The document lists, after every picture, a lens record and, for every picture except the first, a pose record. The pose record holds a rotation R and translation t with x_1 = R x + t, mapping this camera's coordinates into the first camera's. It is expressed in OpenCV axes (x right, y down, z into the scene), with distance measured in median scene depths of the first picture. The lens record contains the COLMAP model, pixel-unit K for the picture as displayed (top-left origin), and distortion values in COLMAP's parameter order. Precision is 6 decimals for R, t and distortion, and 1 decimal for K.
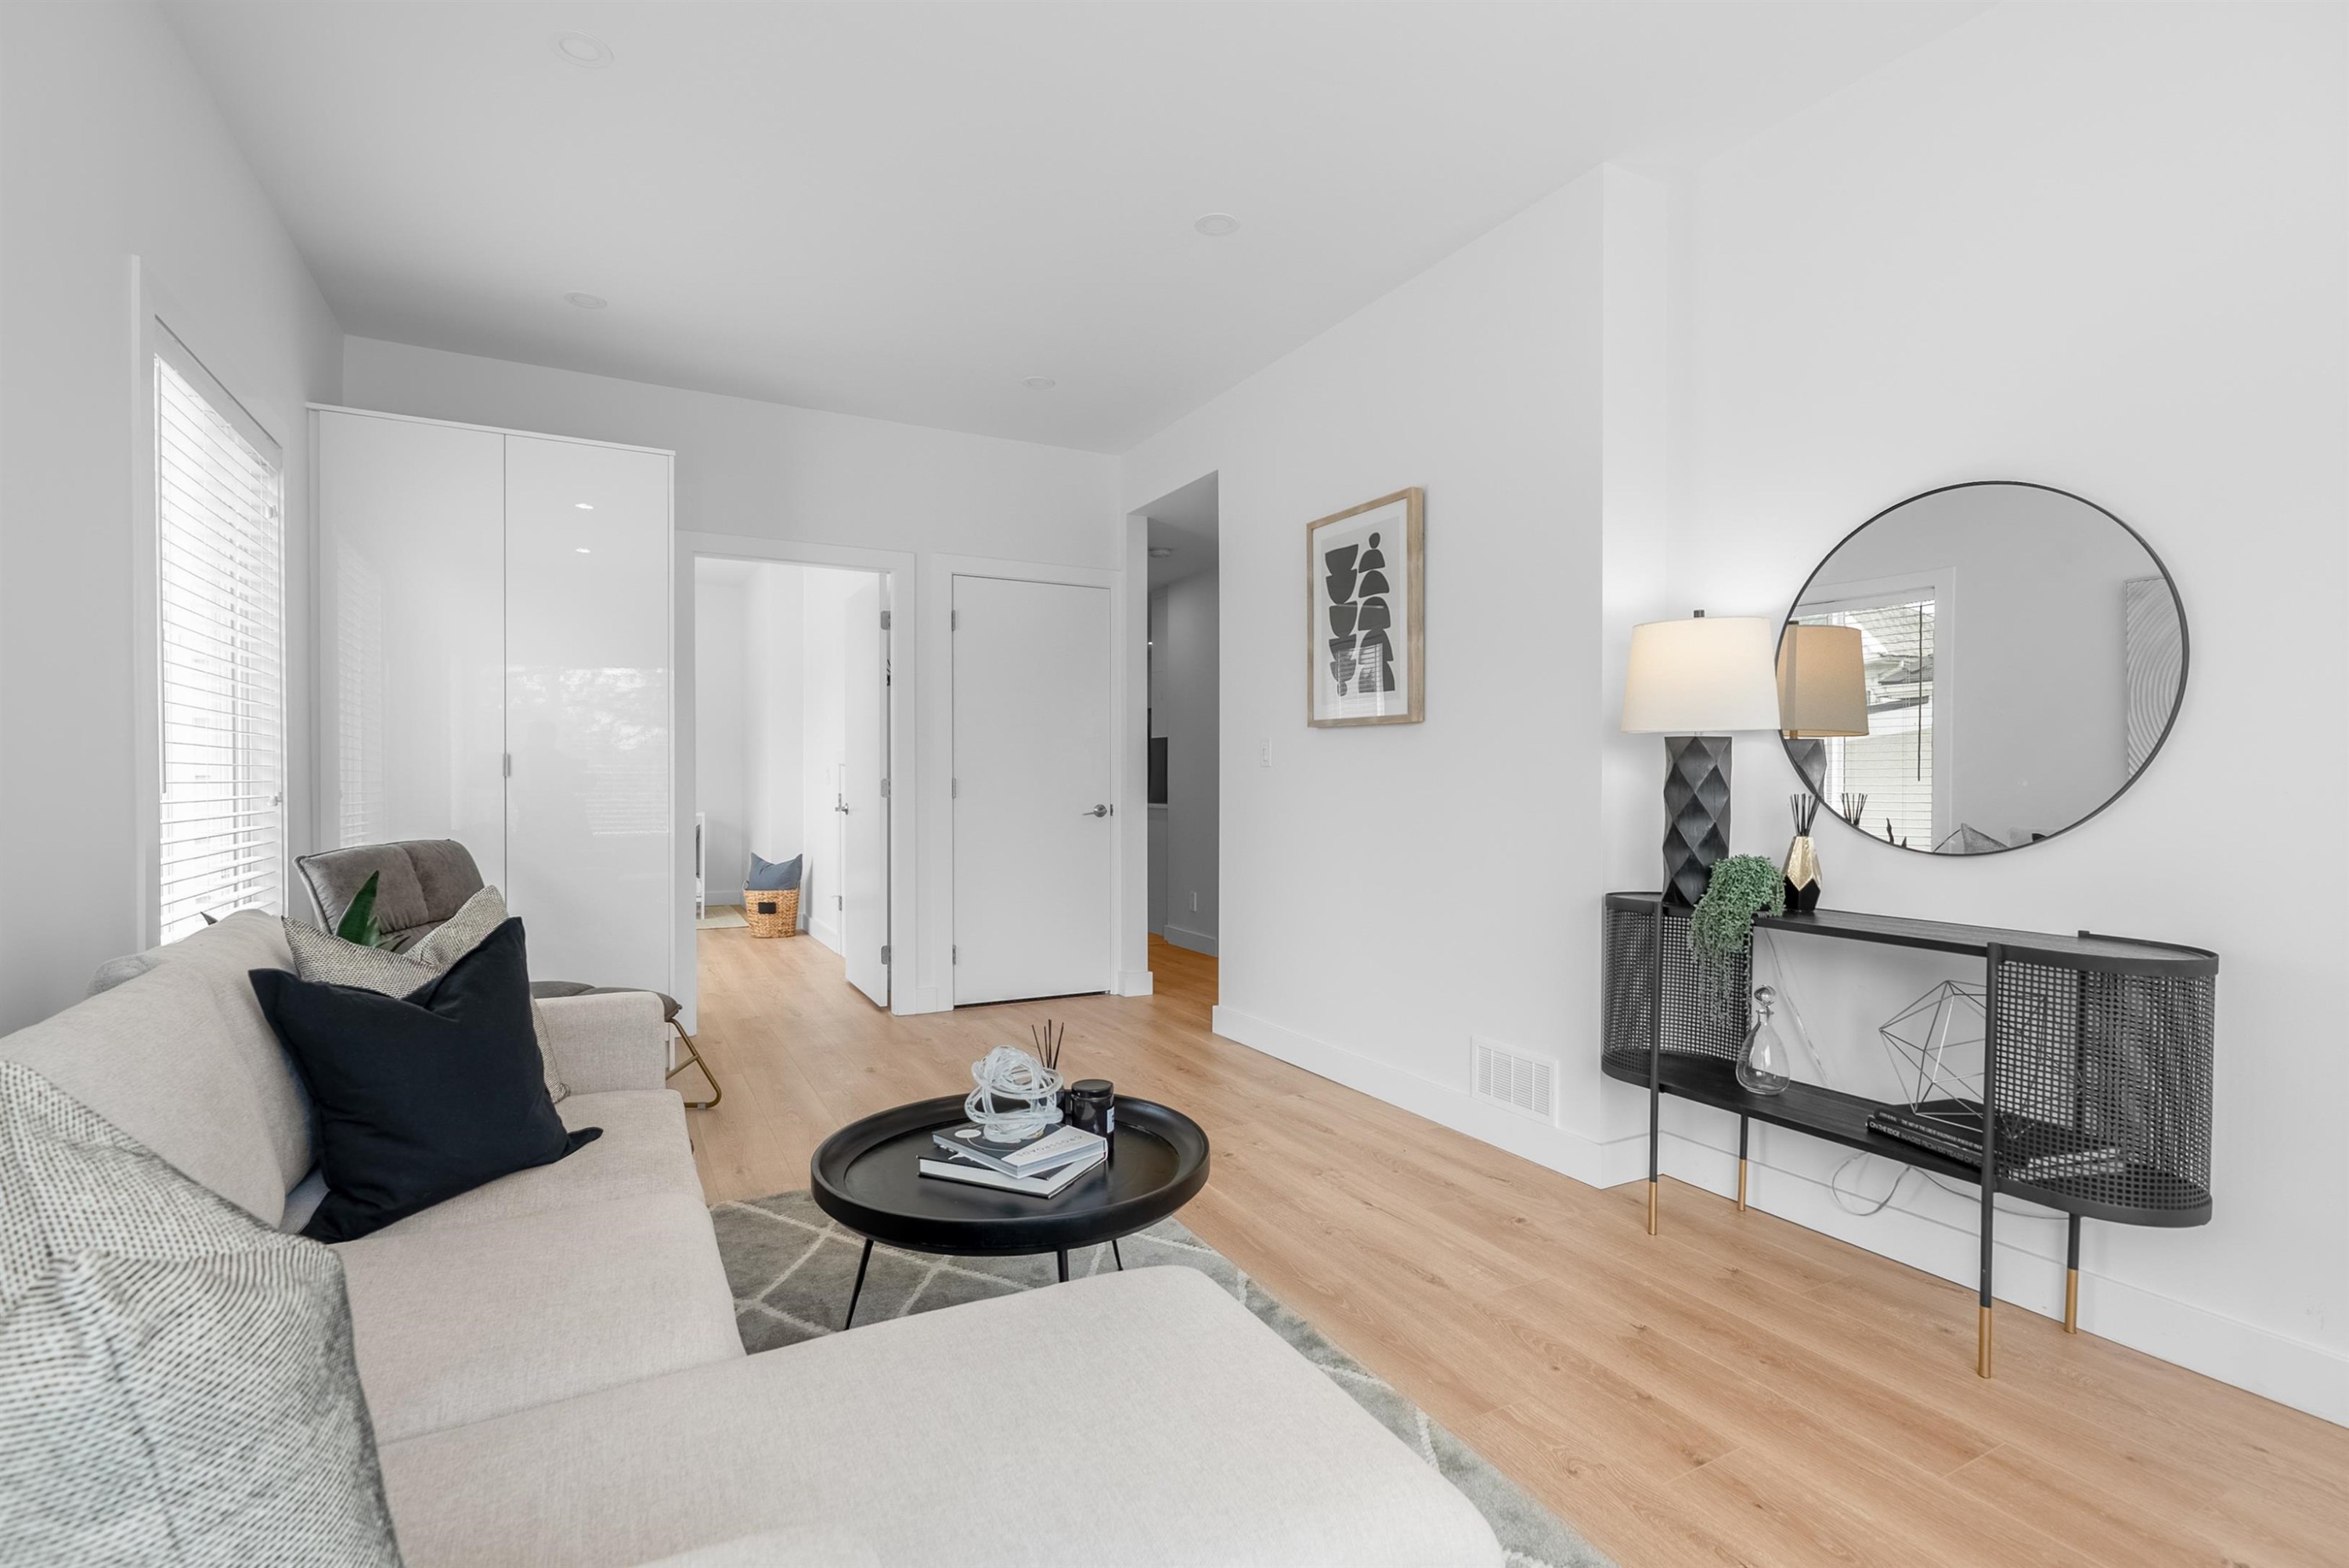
lens RADIAL K [[1062.5, 0, 1169.9], [0, 1062.5, 792.9], [0, 0, 1]] dist [-0.000209, 0.000202]
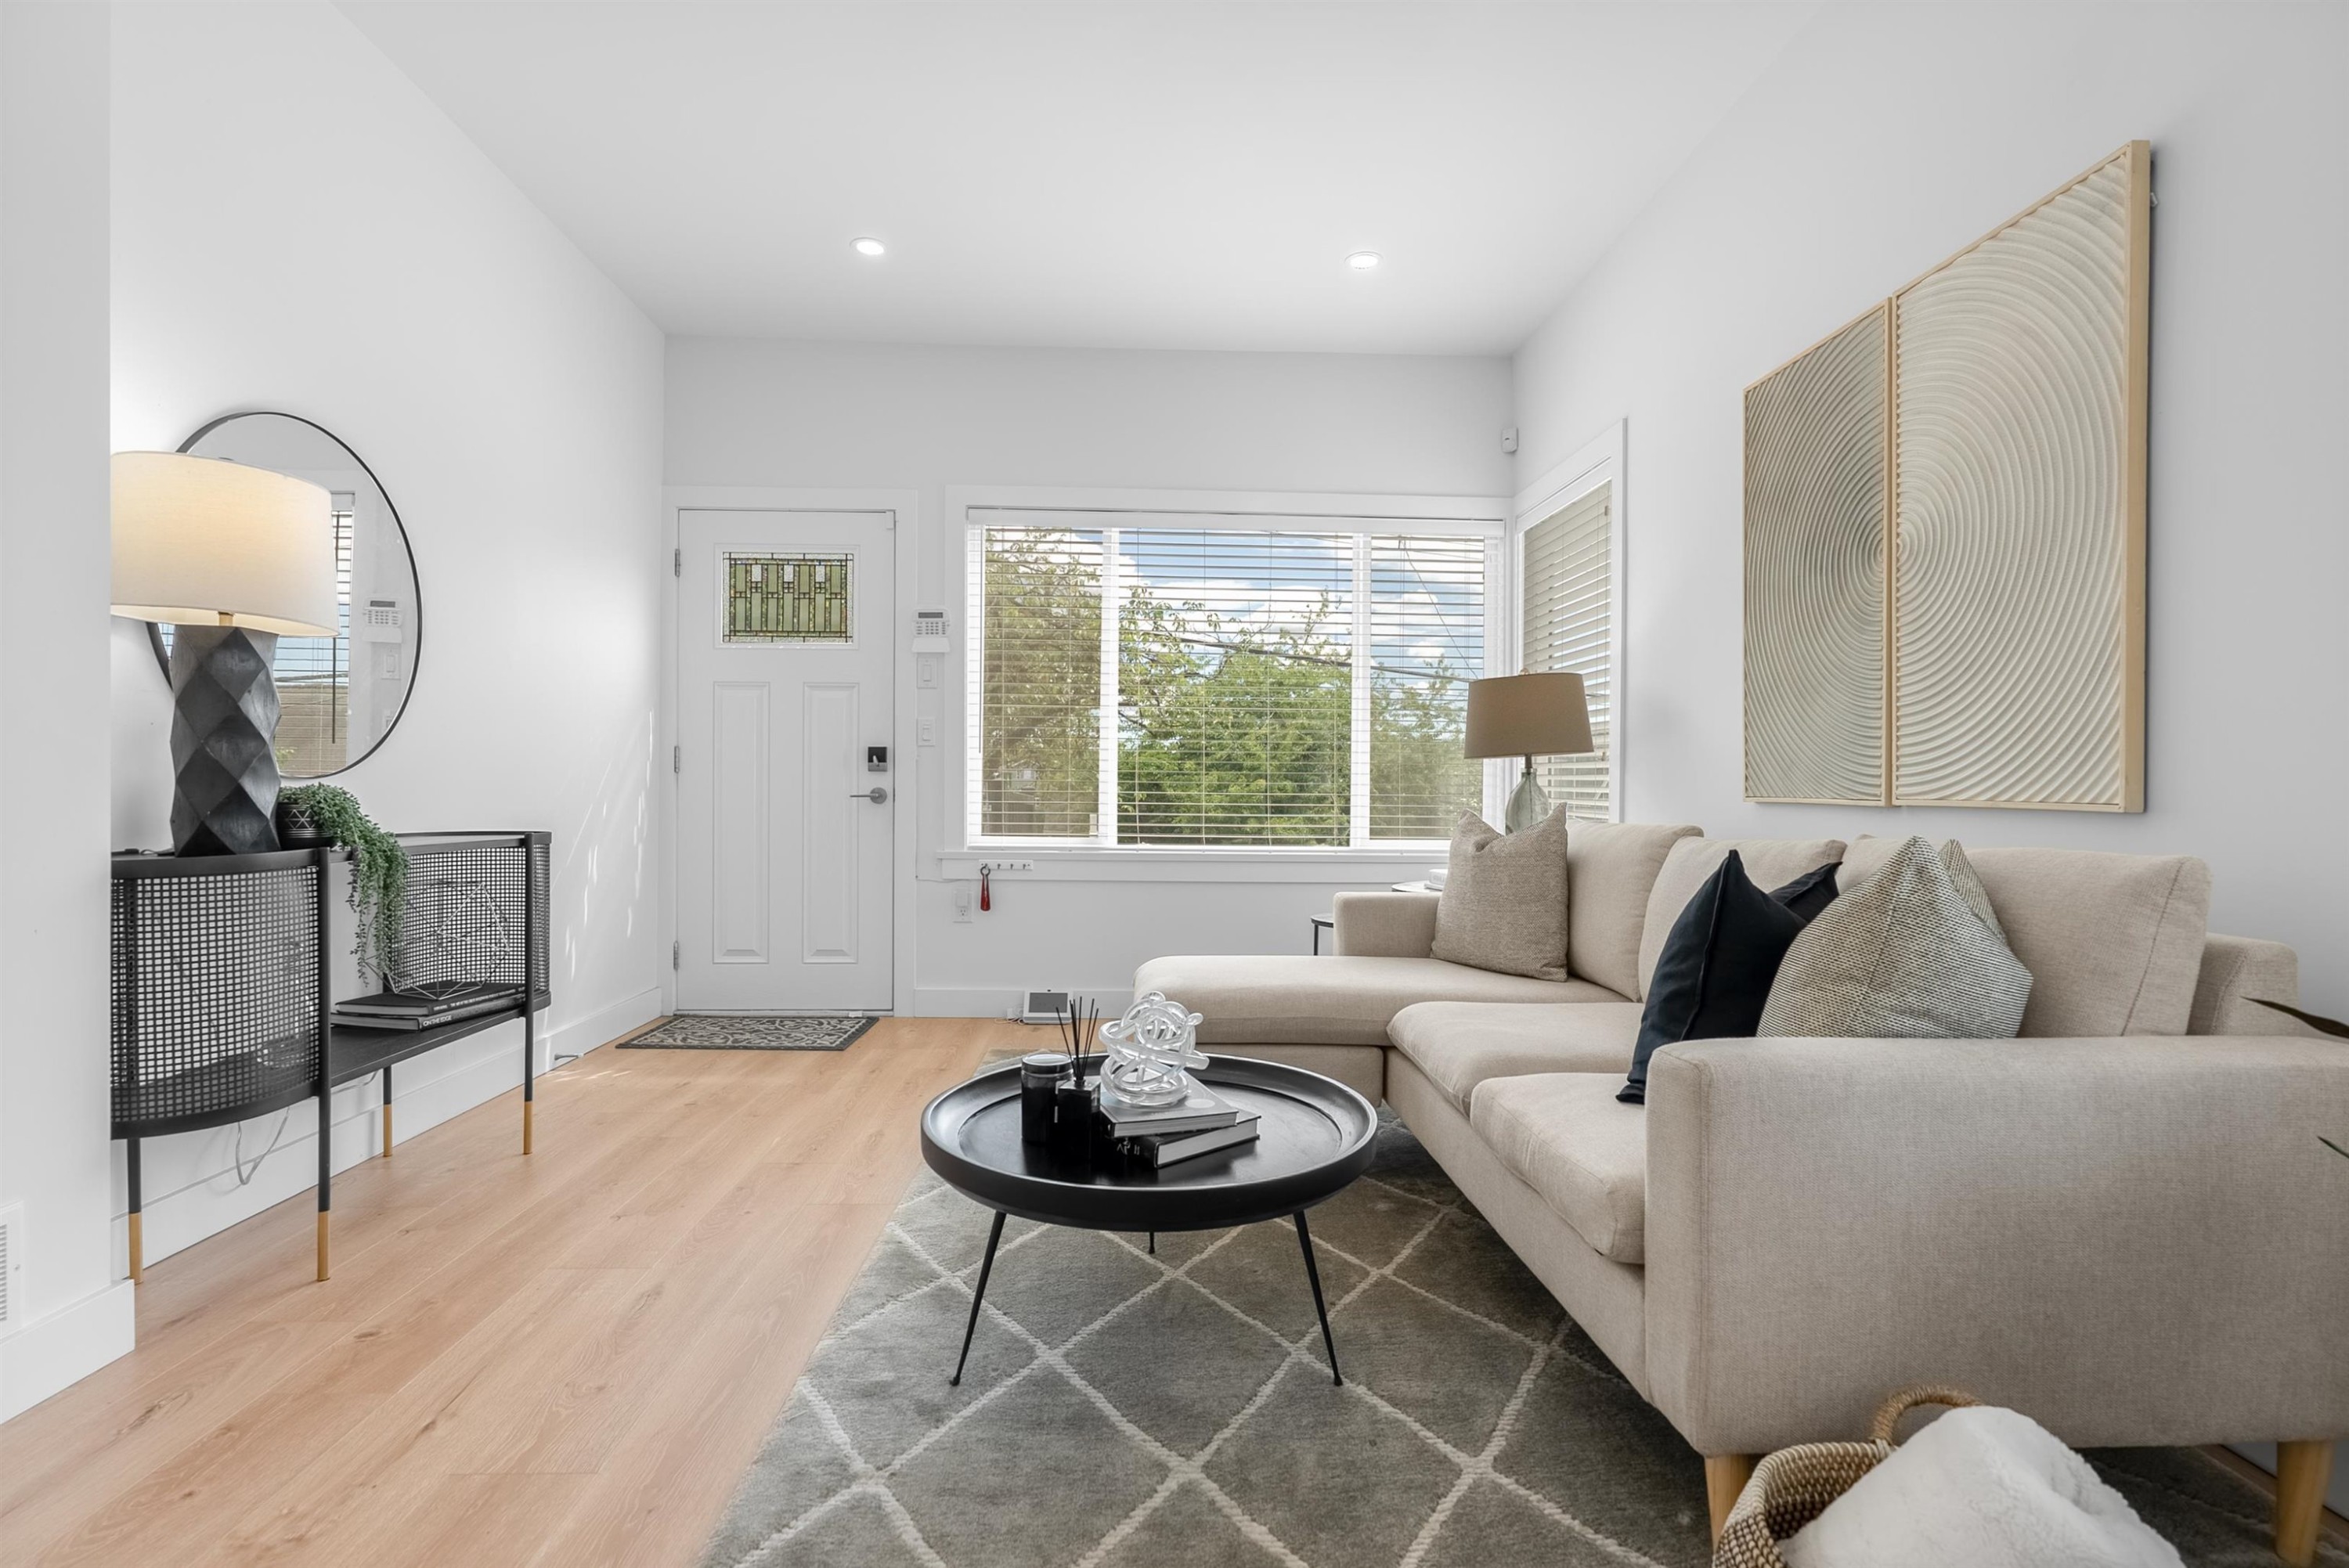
lens RADIAL K [[1062.5, 0, 1169.9], [0, 1062.5, 792.9], [0, 0, 1]] dist [-0.000209, 0.000202]
pose [[-0.900832, -0.010175, 0.434048, -0.439127], [-0.005167, 0.999906, 0.012715, 0.051387], [-0.434136, 0.009211, -0.900800, 1.460844]]
